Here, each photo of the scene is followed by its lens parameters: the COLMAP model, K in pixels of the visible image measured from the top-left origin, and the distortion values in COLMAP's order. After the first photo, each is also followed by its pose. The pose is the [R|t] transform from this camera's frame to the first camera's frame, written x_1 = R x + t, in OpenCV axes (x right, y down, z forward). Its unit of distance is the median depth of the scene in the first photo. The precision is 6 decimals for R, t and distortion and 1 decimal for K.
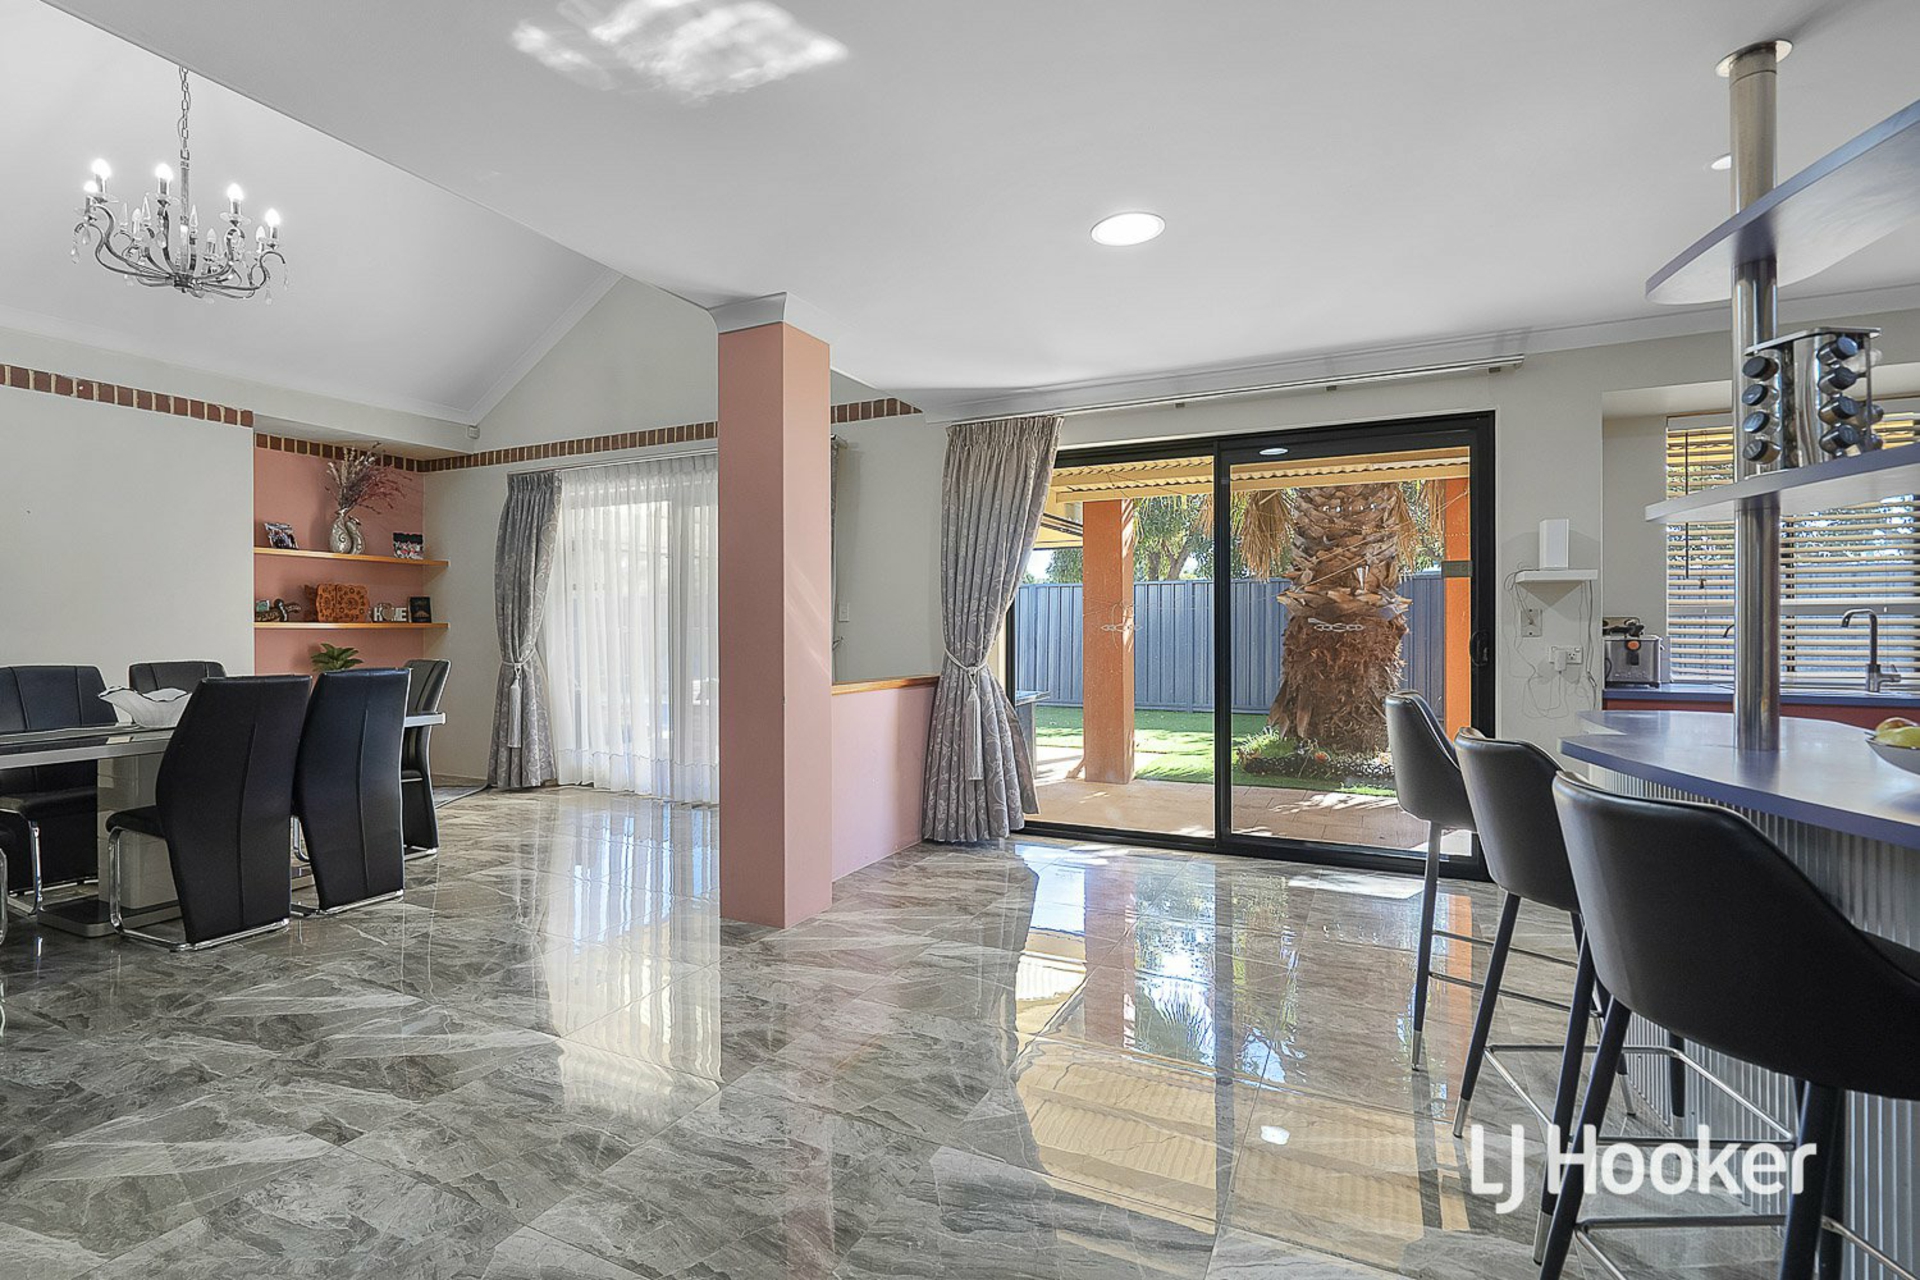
lens RADIAL K [[910.7, 0, 944.3], [0, 910.7, 619.5], [0, 0, 1]] dist [0.012356, -0.000706]
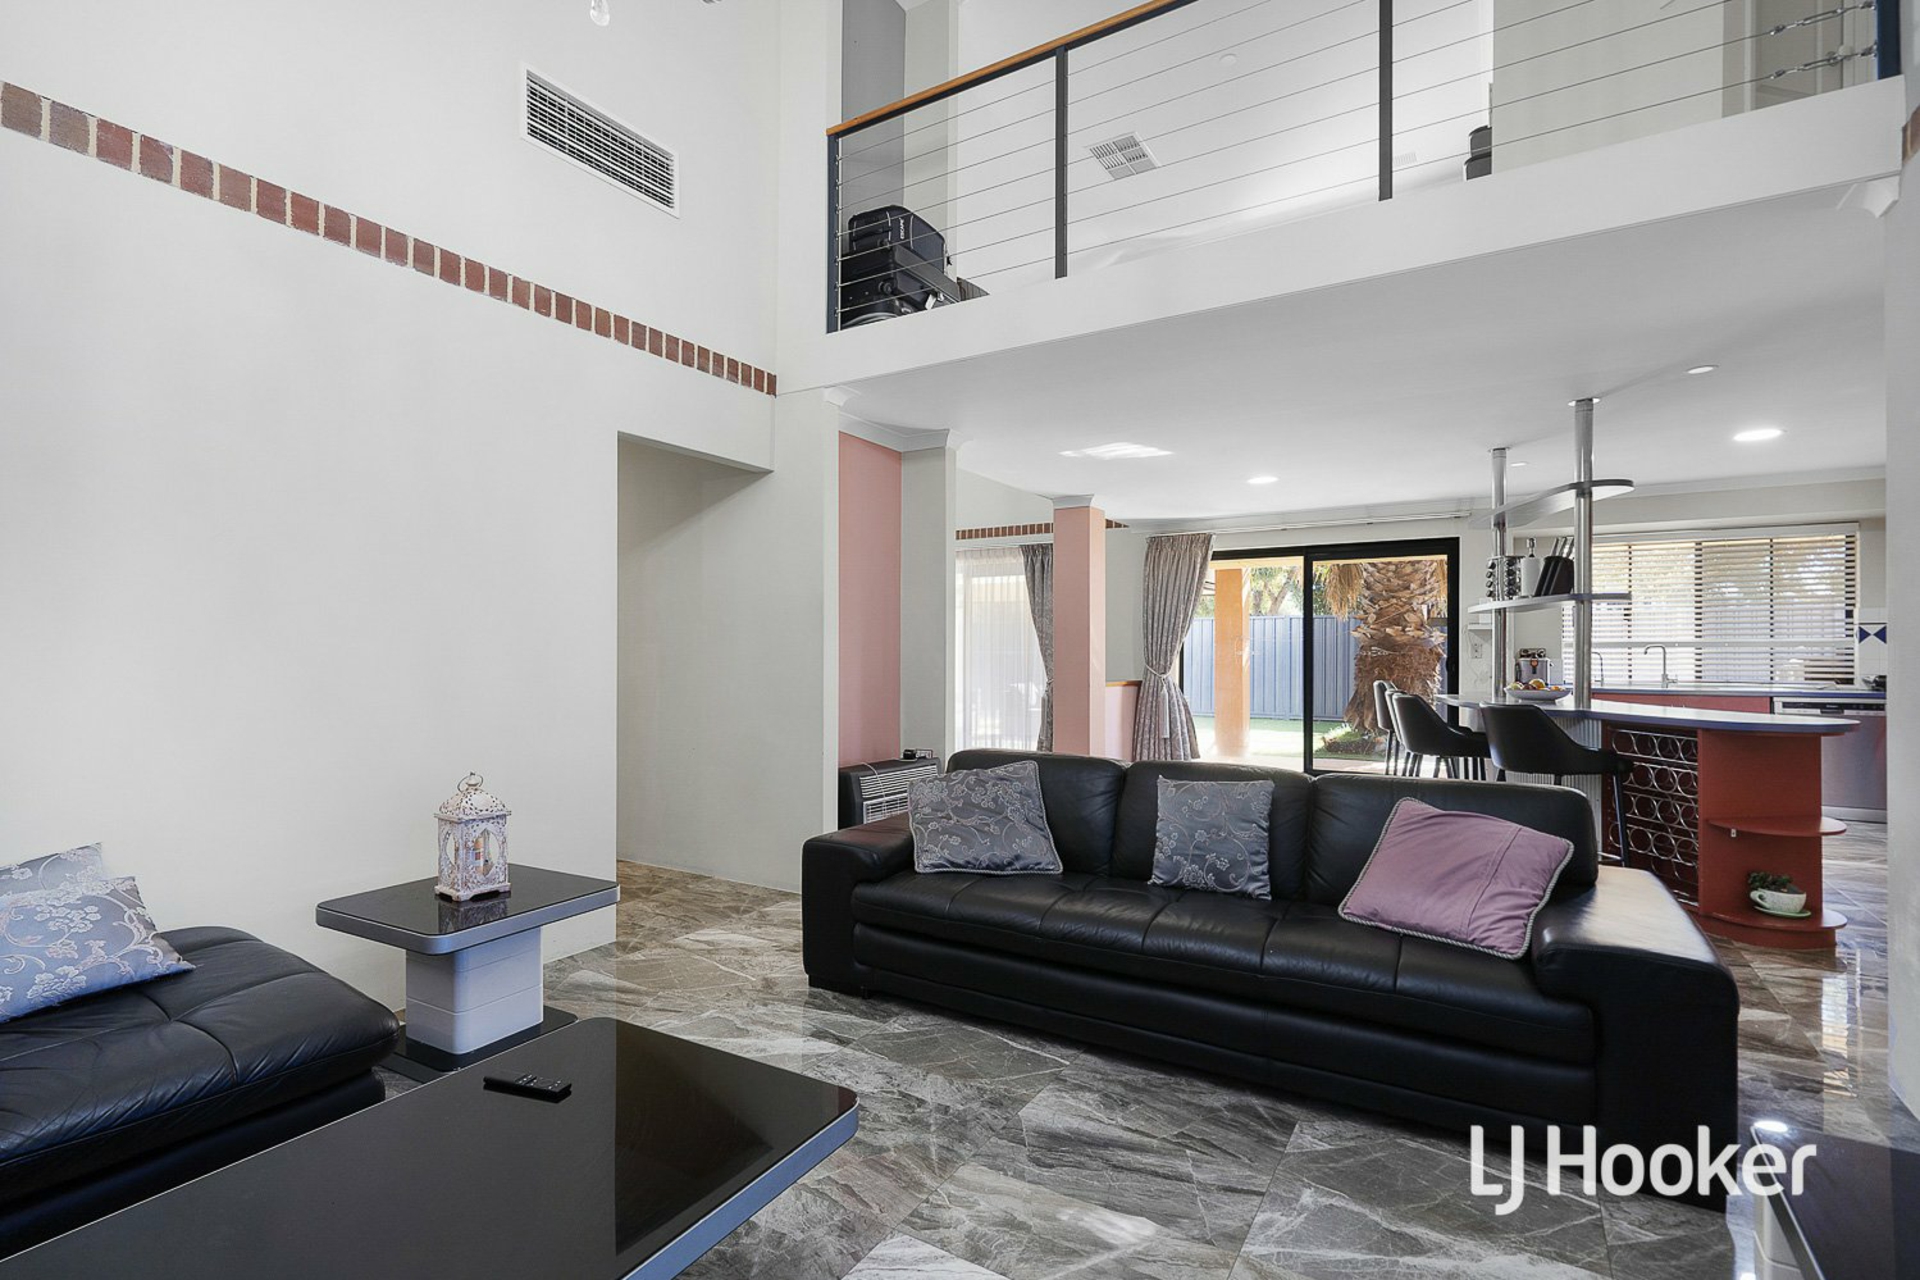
lens RADIAL K [[895.5, 0, 947.5], [0, 895.5, 643.3], [0, 0, 1]] dist [0.002054, 0.000226]
pose [[0.995144, 0.002746, -0.098396, -0.139691], [-0.002834, 0.999996, -0.000748, -0.004277], [0.098393, 0.001023, 0.995147, -0.503985]]
